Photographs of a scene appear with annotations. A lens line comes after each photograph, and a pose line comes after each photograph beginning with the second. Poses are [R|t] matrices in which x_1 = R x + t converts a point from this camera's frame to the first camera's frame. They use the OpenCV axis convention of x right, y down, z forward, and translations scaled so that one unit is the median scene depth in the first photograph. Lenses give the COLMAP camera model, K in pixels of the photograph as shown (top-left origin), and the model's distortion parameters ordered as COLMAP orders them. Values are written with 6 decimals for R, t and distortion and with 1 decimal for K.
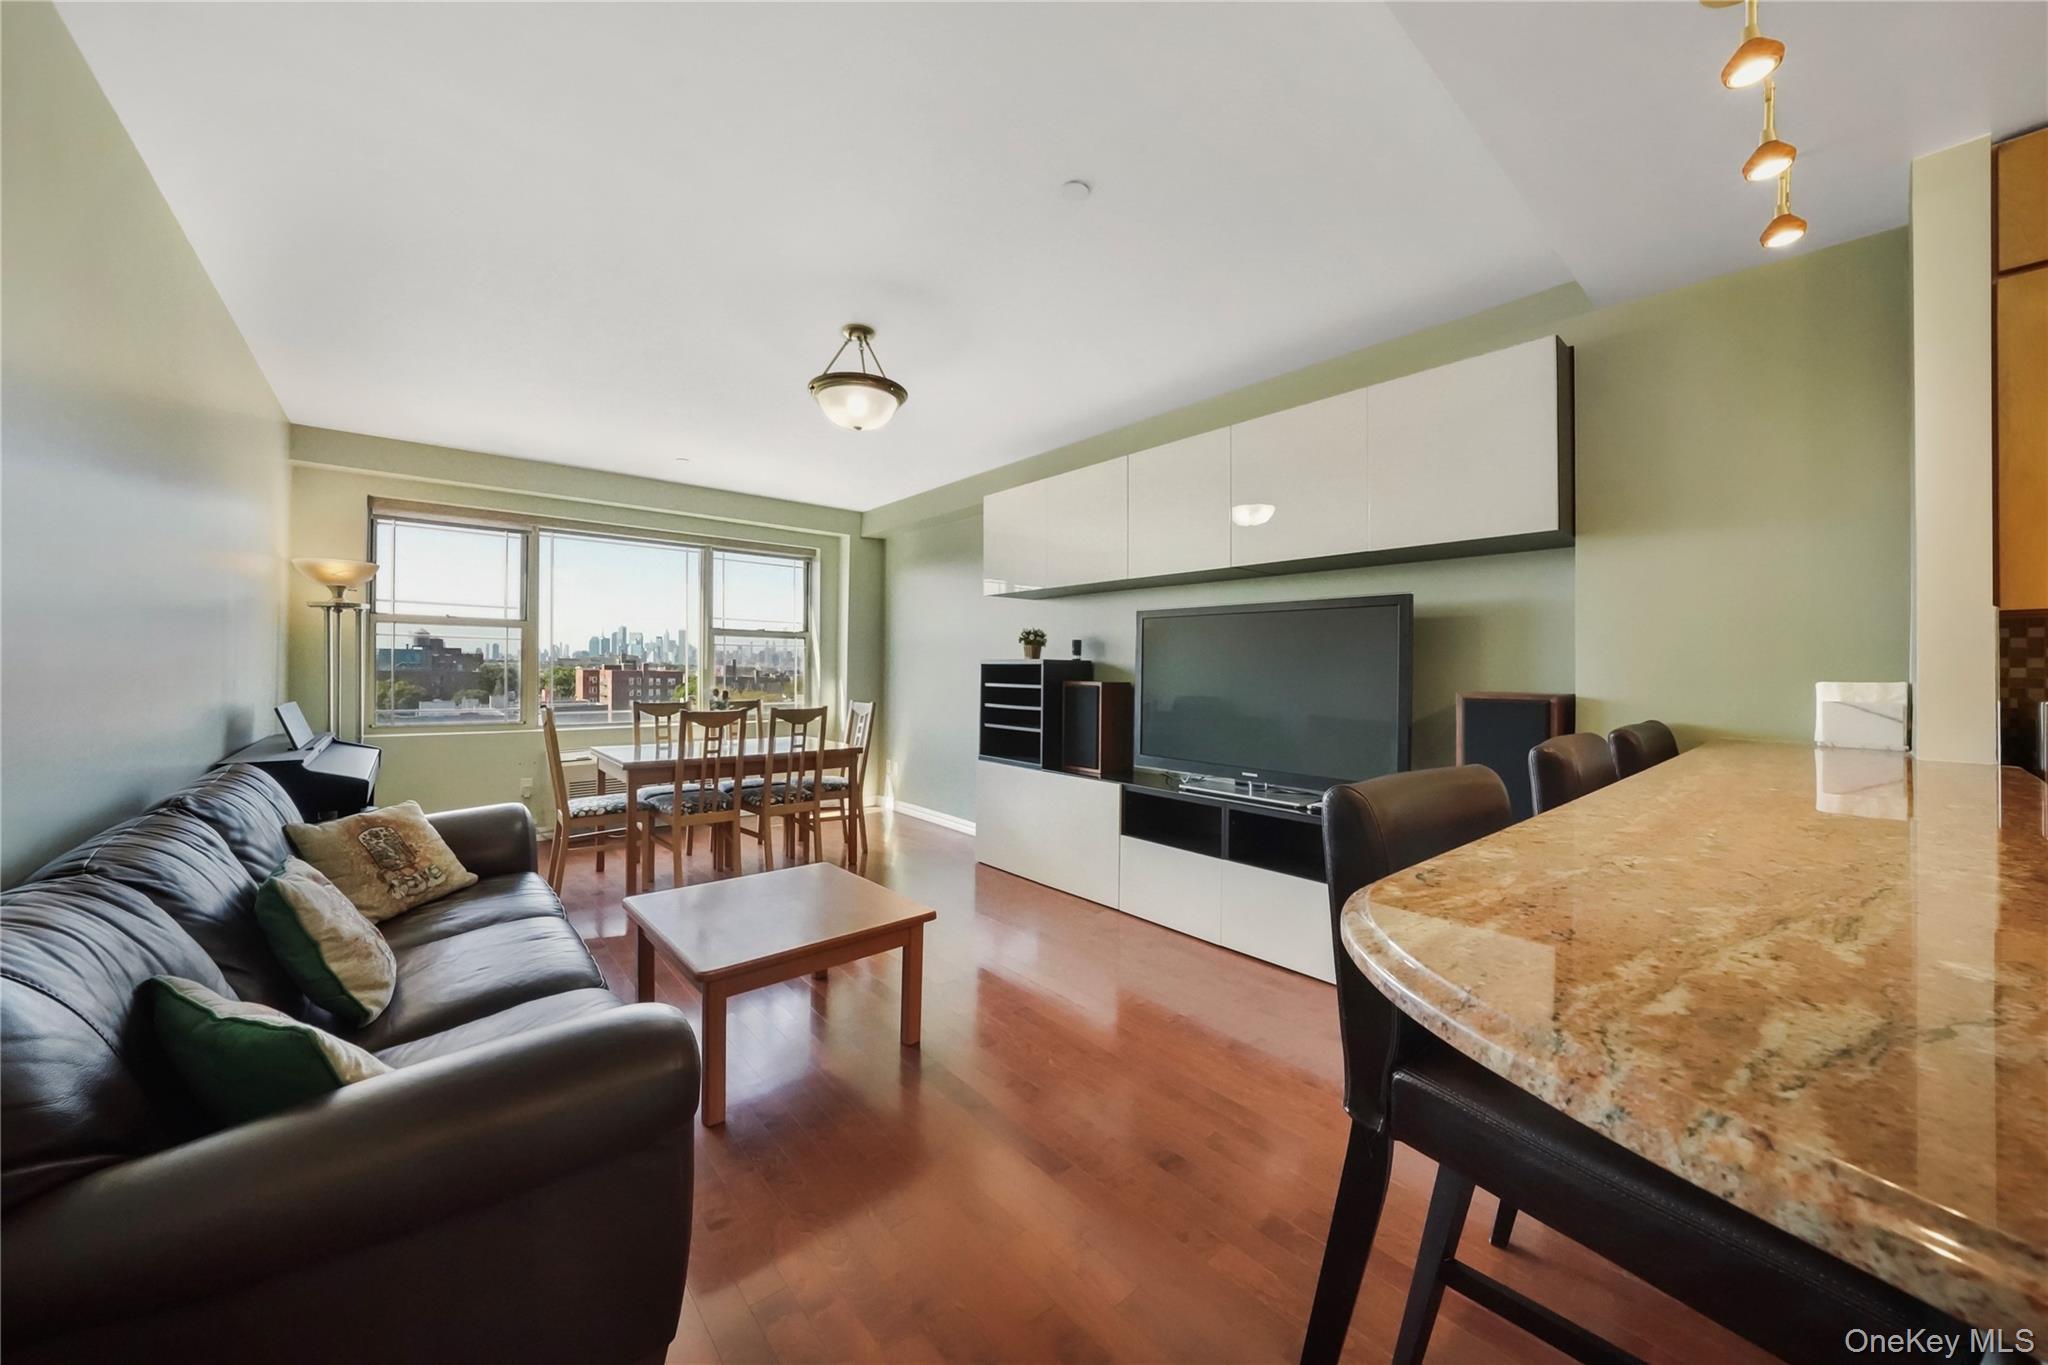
lens RADIAL K [[718.1, 0, 1030.1], [0, 718.1, 669.5], [0, 0, 1]] dist [-0.015543, 0.002282]
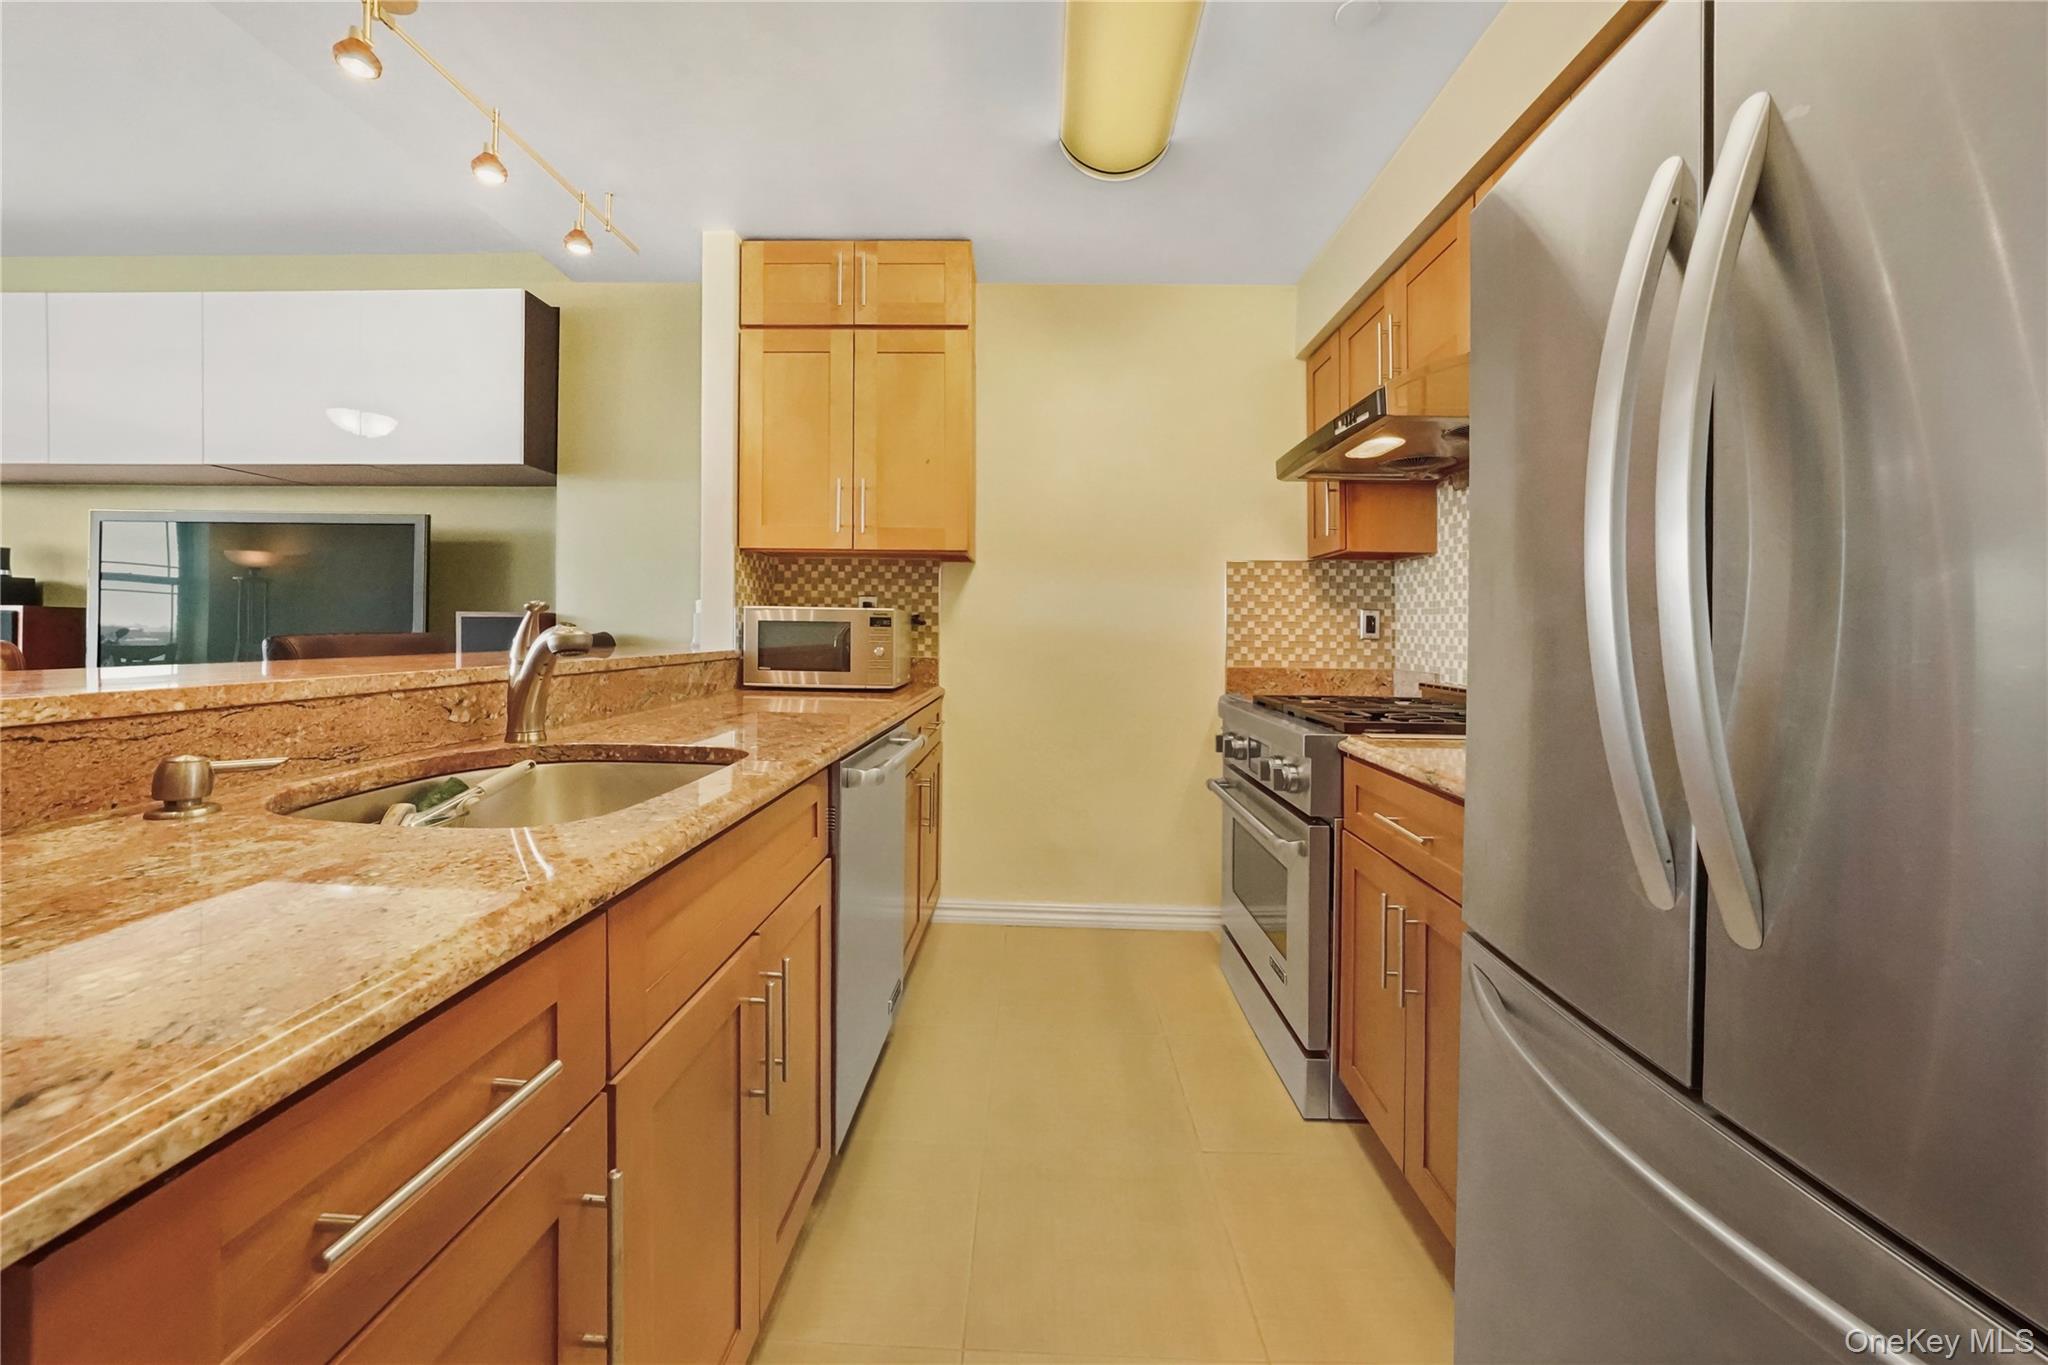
lens RADIAL K [[705.7, 0, 989.2], [0, 705.7, 646.5], [0, 0, 1]] dist [-0.016174, 0.000128]
pose [[0.683623, -0.015692, 0.729666, 0.269661], [-0.007322, 0.999571, 0.028356, 0.034208], [-0.729798, -0.024728, 0.683215, -0.189924]]
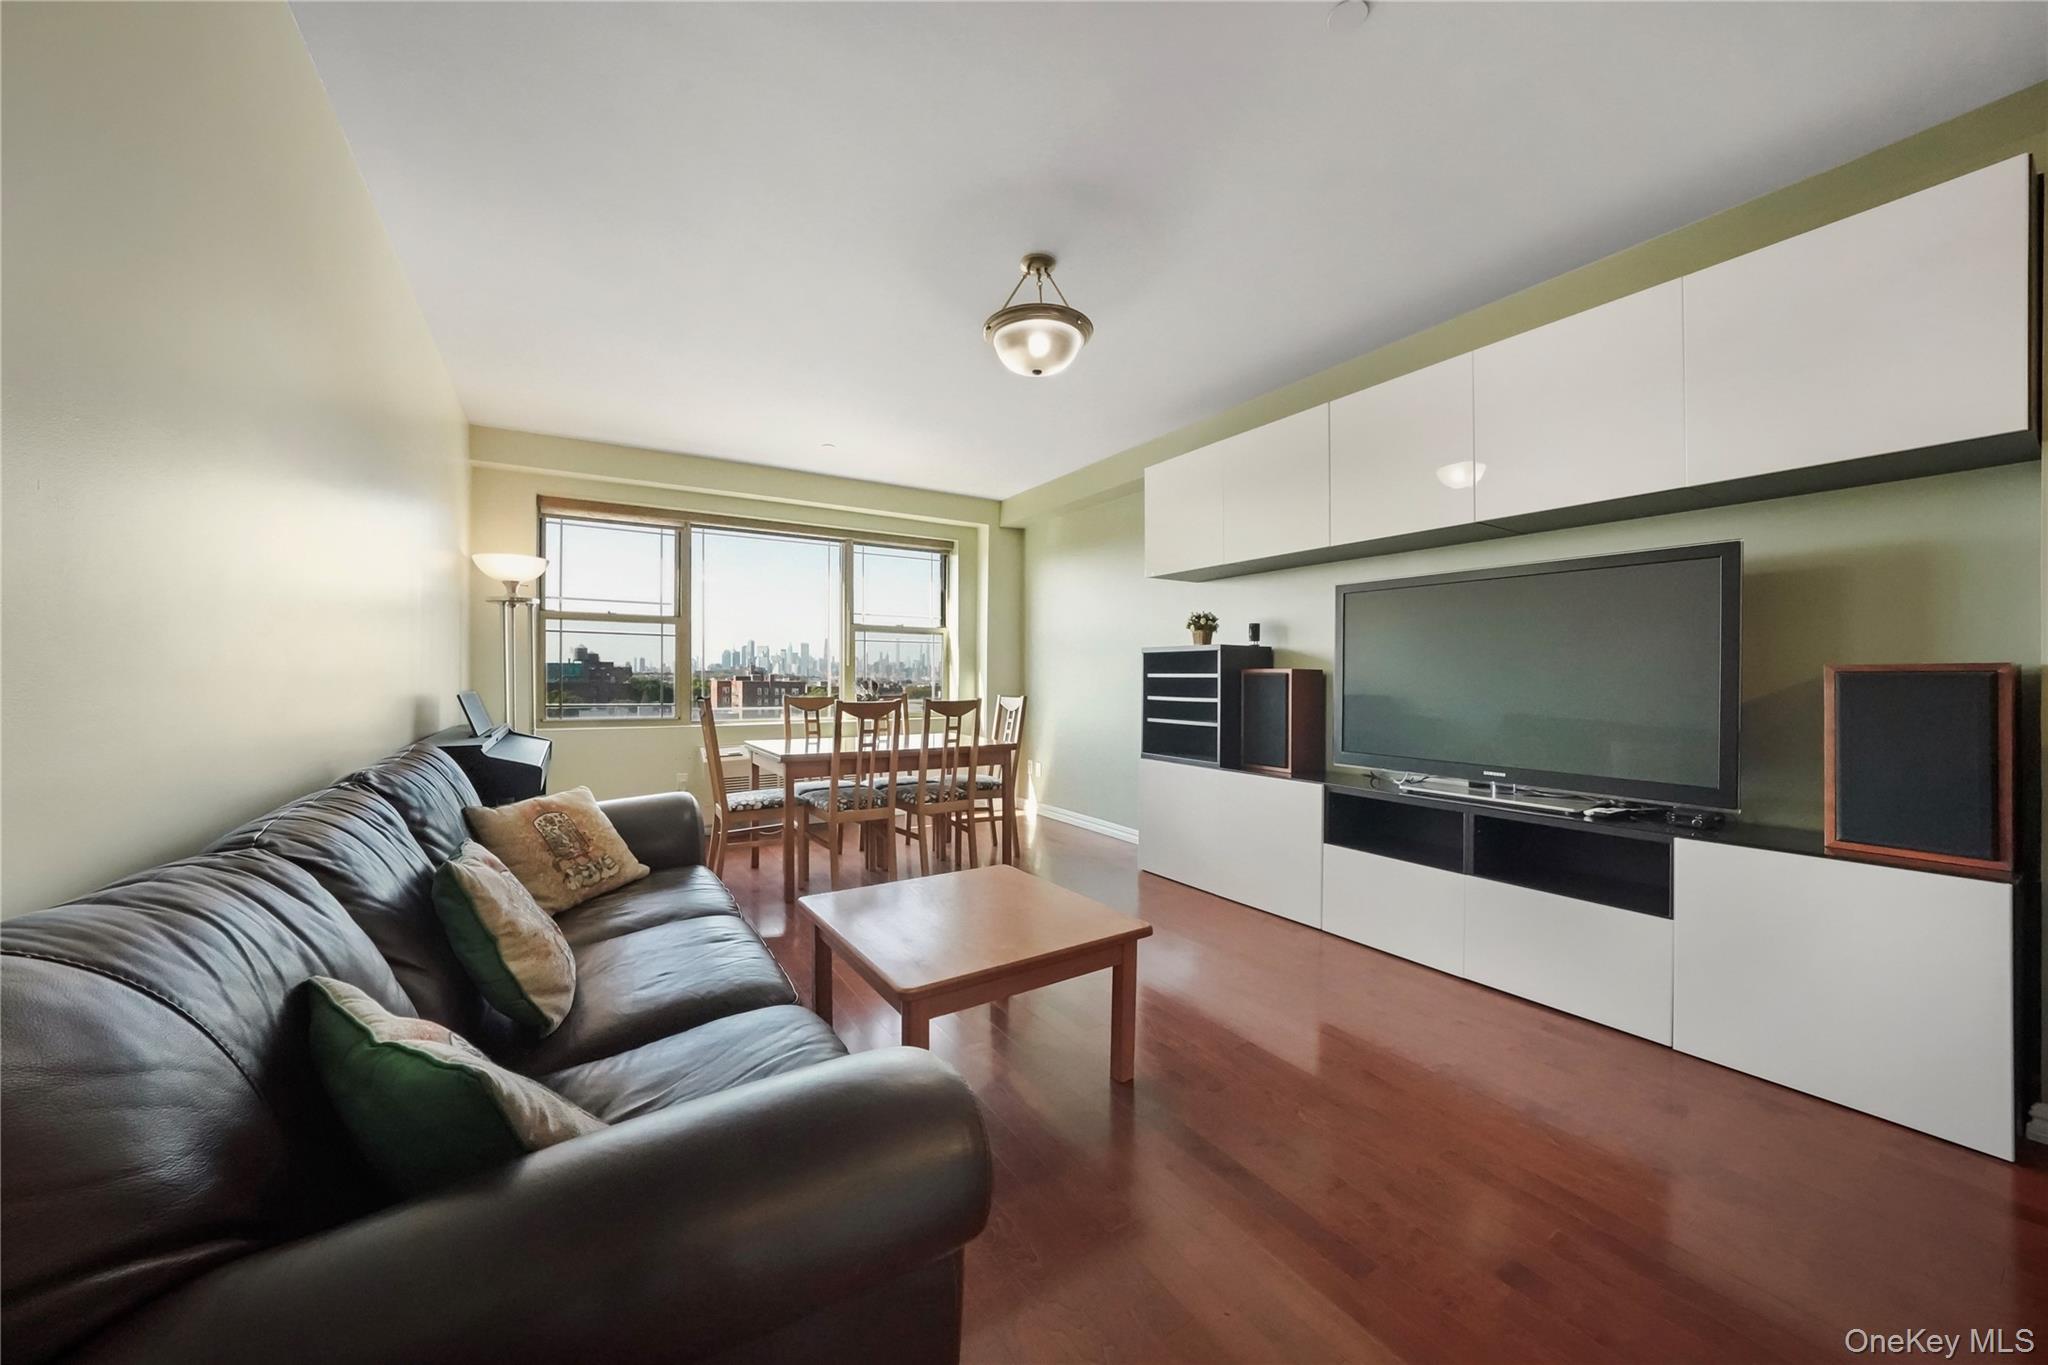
lens RADIAL K [[717.4, 0, 1031.5], [0, 717.4, 684.9], [0, 0, 1]] dist [-0.016889, -0.000018]
pose [[0.989751, -0.006283, -0.142669, -0.095216], [0.007321, 0.999950, 0.006749, 0.031114], [0.142619, -0.007725, 0.989747, 0.097255]]
